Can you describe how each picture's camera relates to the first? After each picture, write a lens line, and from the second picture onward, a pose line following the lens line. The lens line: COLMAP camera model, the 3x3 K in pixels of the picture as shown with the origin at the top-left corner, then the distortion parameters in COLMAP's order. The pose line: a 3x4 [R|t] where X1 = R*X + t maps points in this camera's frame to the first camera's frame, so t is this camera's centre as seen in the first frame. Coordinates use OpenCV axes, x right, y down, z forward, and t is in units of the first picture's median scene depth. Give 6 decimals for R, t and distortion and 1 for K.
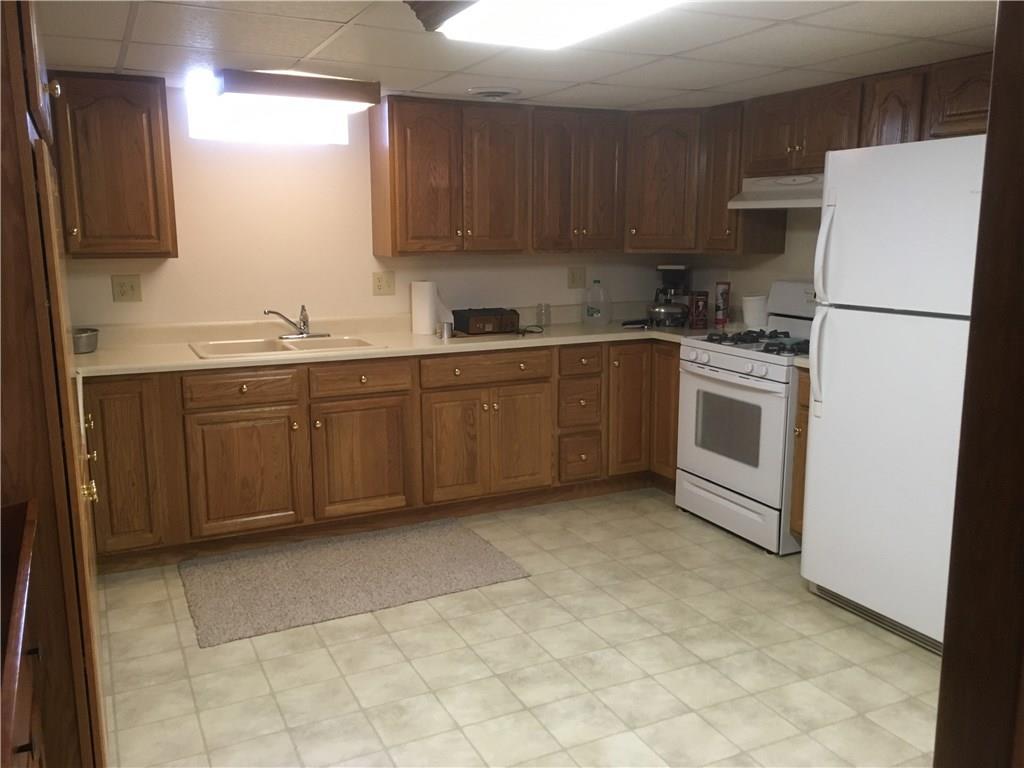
lens RADIAL K [[871.5, 0, 513.0], [0, 871.5, 381.5], [0, 0, 1]] dist [0.047106, -0.008406]
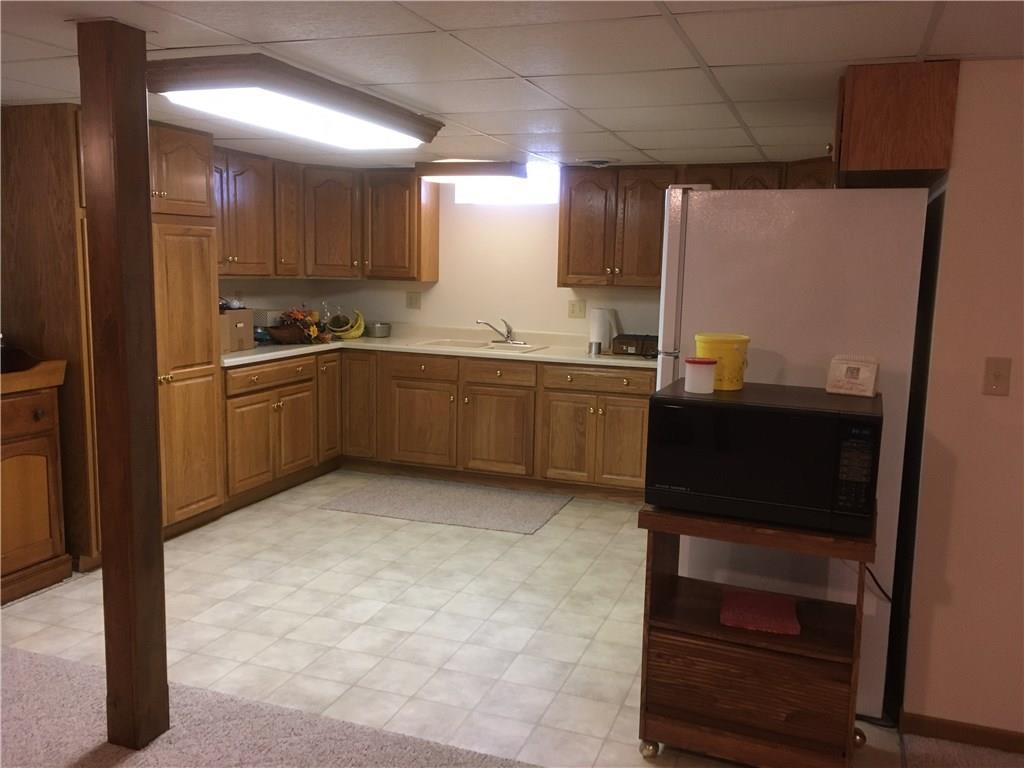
lens RADIAL K [[871.5, 0, 512.8], [0, 871.5, 384.9], [0, 0, 1]] dist [0.047106, -0.008406]
pose [[0.686267, 0.118688, -0.717601, 0.867127], [-0.151568, 0.988274, 0.018506, -0.013995], [0.711383, 0.096066, 0.696208, 0.065499]]
